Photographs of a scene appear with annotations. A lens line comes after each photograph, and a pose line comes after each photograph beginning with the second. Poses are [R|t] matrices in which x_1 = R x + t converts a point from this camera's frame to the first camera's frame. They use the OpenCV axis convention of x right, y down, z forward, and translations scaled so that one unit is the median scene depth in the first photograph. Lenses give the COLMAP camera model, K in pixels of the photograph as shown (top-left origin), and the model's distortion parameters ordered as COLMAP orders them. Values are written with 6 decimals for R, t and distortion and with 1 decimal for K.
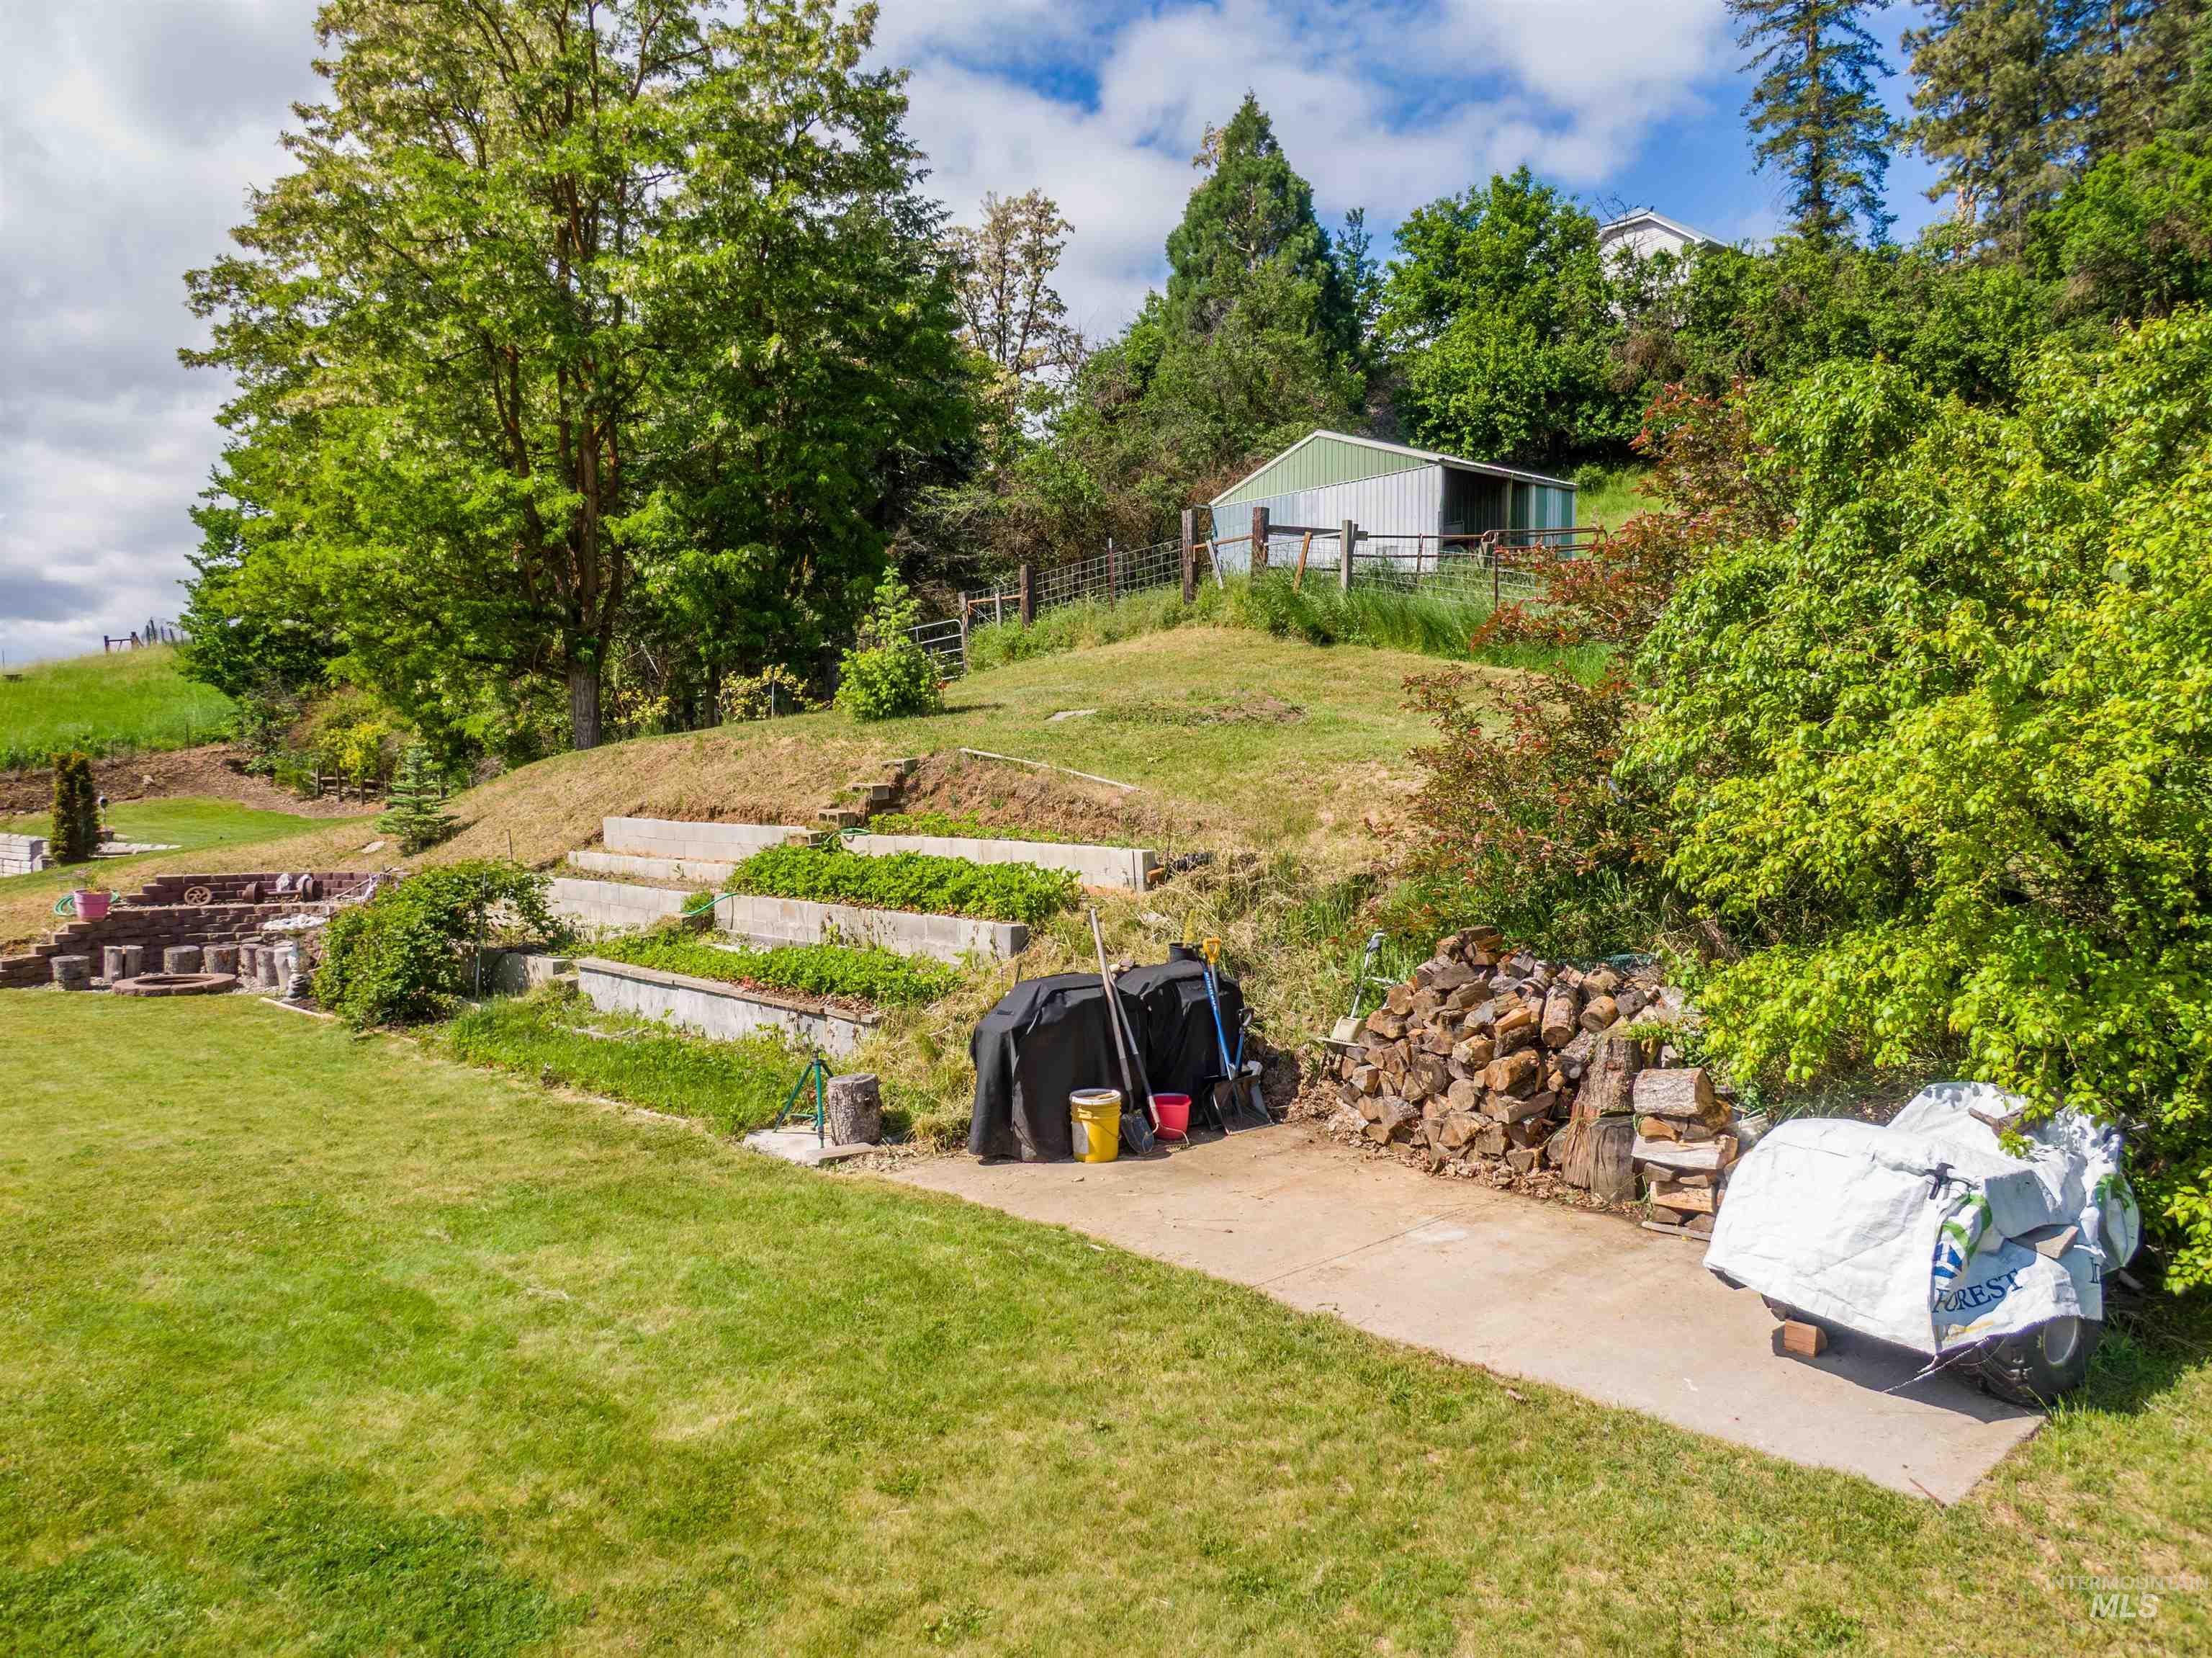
lens RADIAL K [[1568.5, 0, 1106.0], [0, 1568.5, 829.0], [0, 0, 1]] dist [-0.002197, -0.002720]
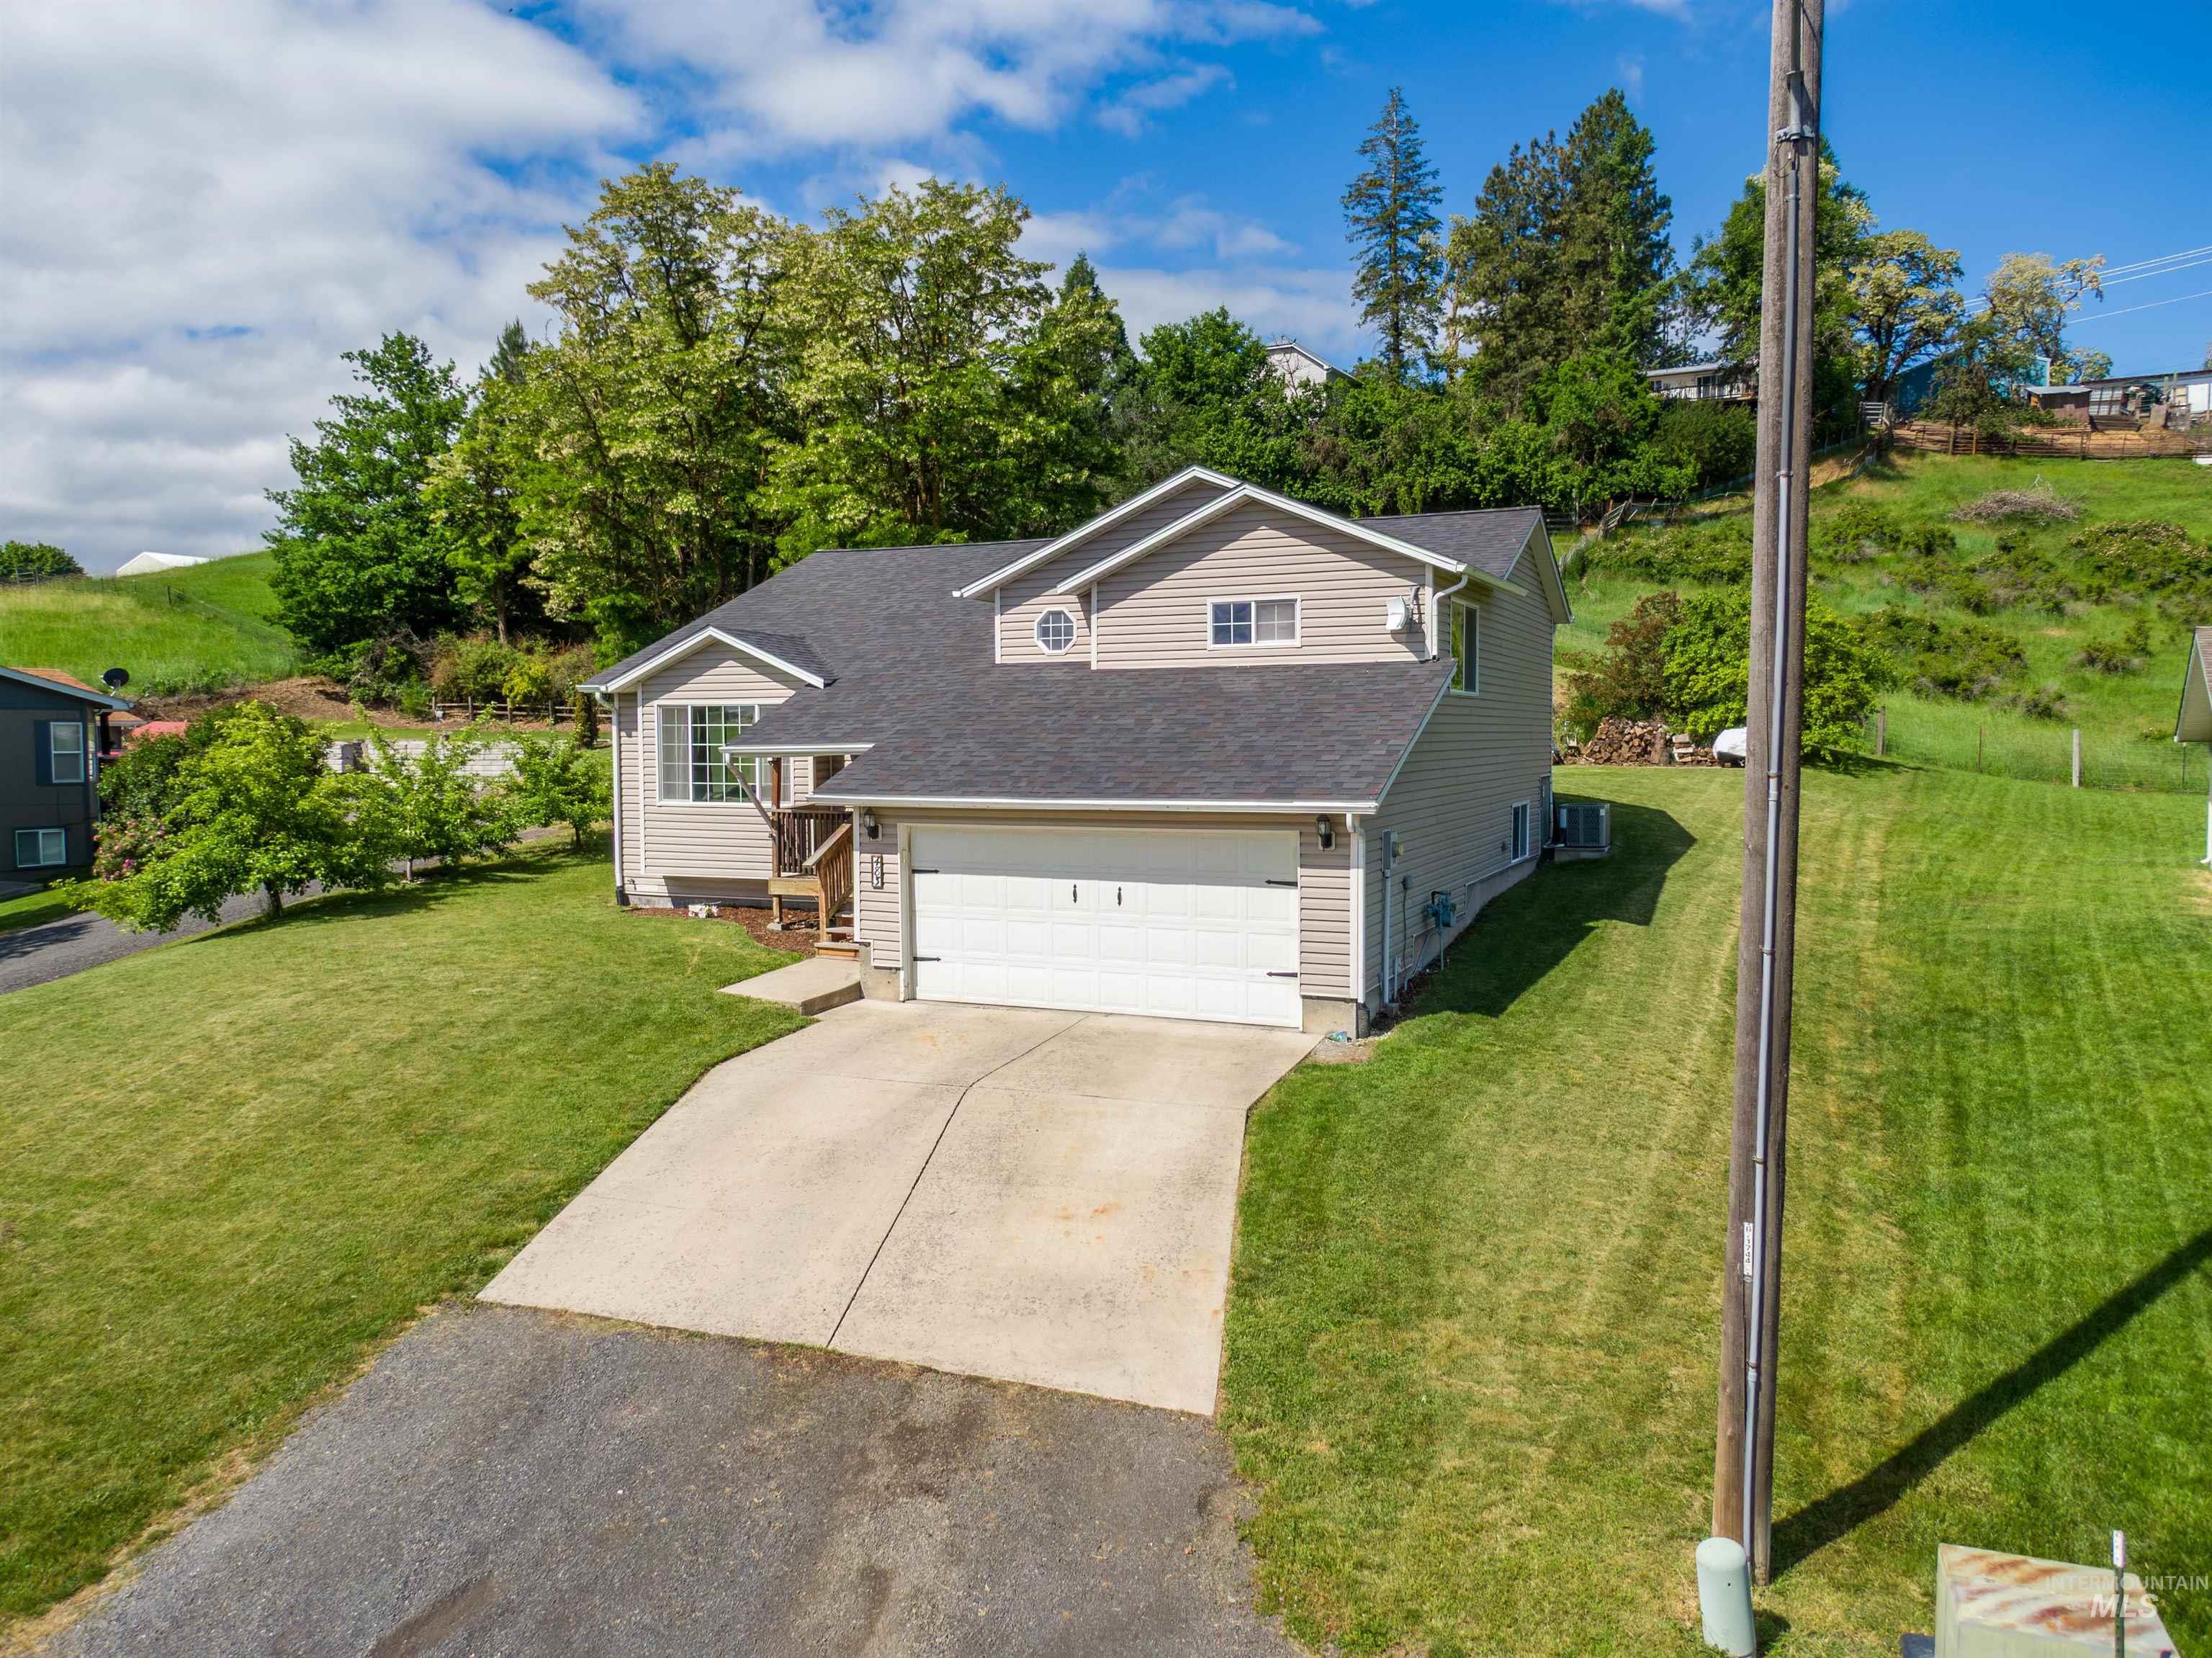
lens RADIAL K [[1598.3, 0, 1106.0], [0, 1598.3, 829.0], [0, 0, 1]] dist [0.034122, -0.047020]
pose [[0.929205, -0.017835, 0.369134, -0.546772], [0.010019, 0.999683, 0.023081, 0.053929], [-0.369429, -0.017749, 0.929089, -0.519623]]
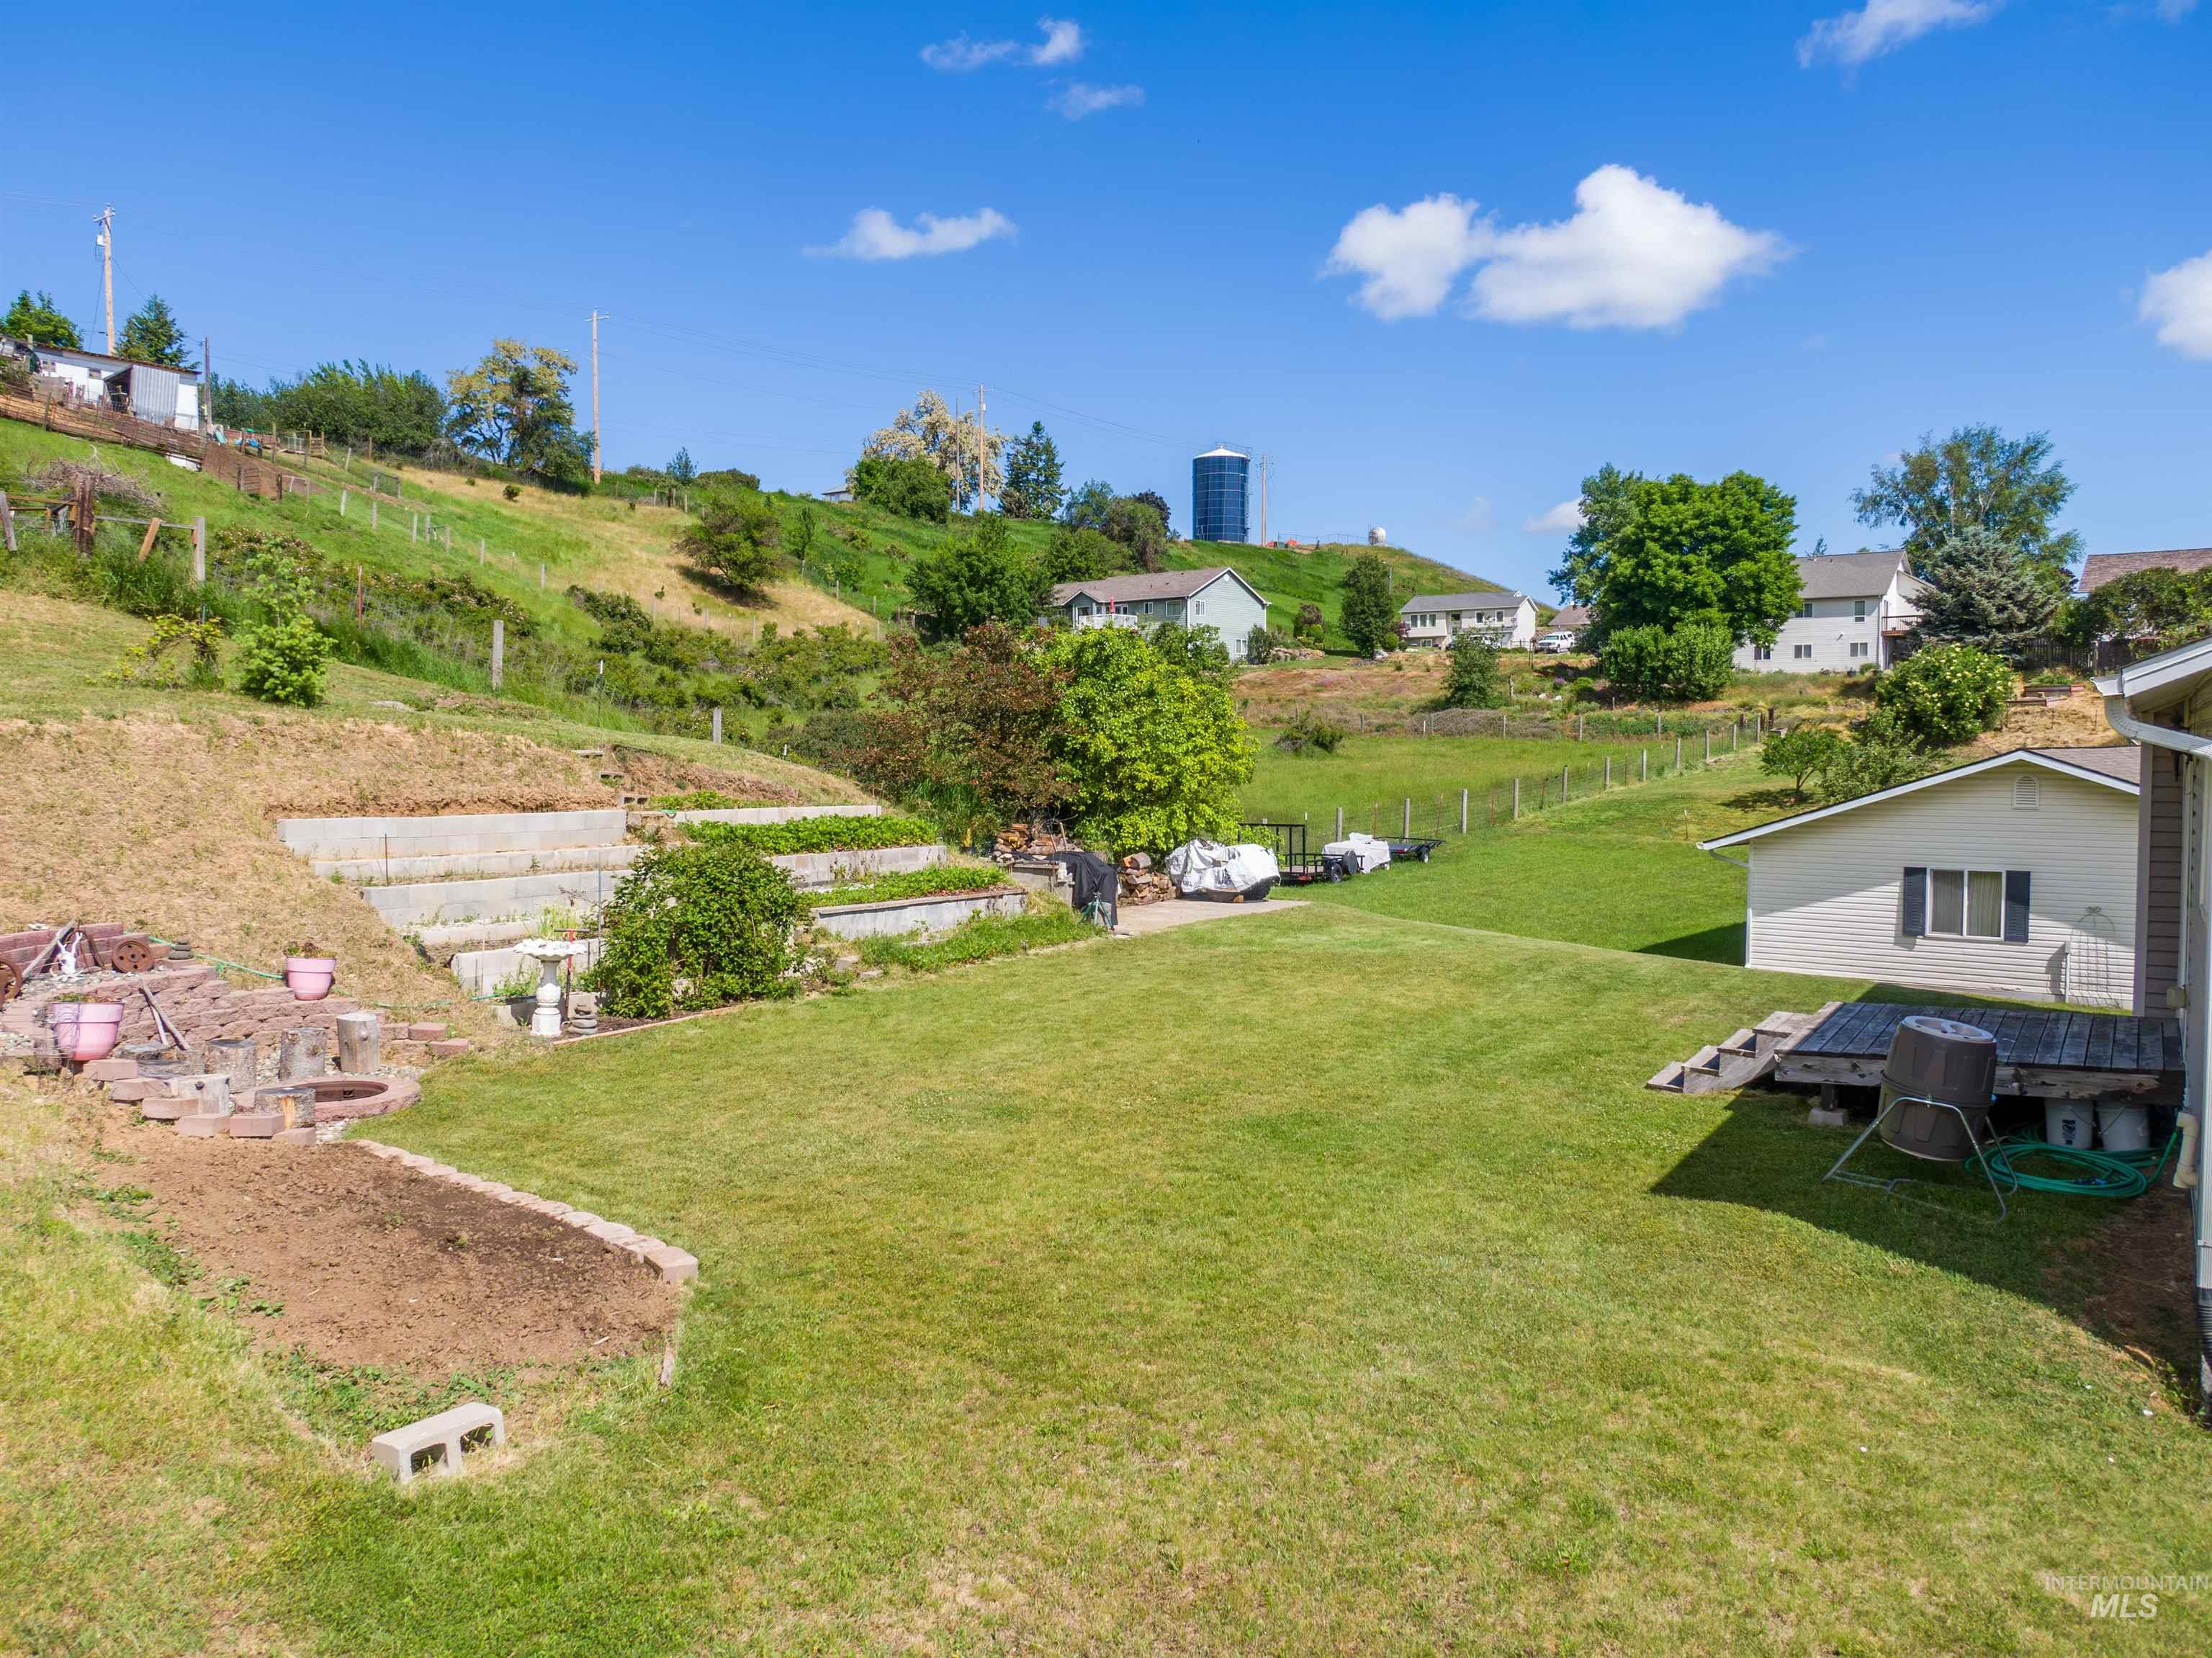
lens RADIAL K [[1690.3, 0, 1106.0], [0, 1690.3, 829.0], [0, 0, 1]] dist [0.000295, -0.001511]
pose [[-0.254385, -0.038832, 0.966323, -0.498209], [0.034260, 0.998205, 0.049132, -0.011059], [-0.966496, 0.045605, -0.252598, 0.328963]]
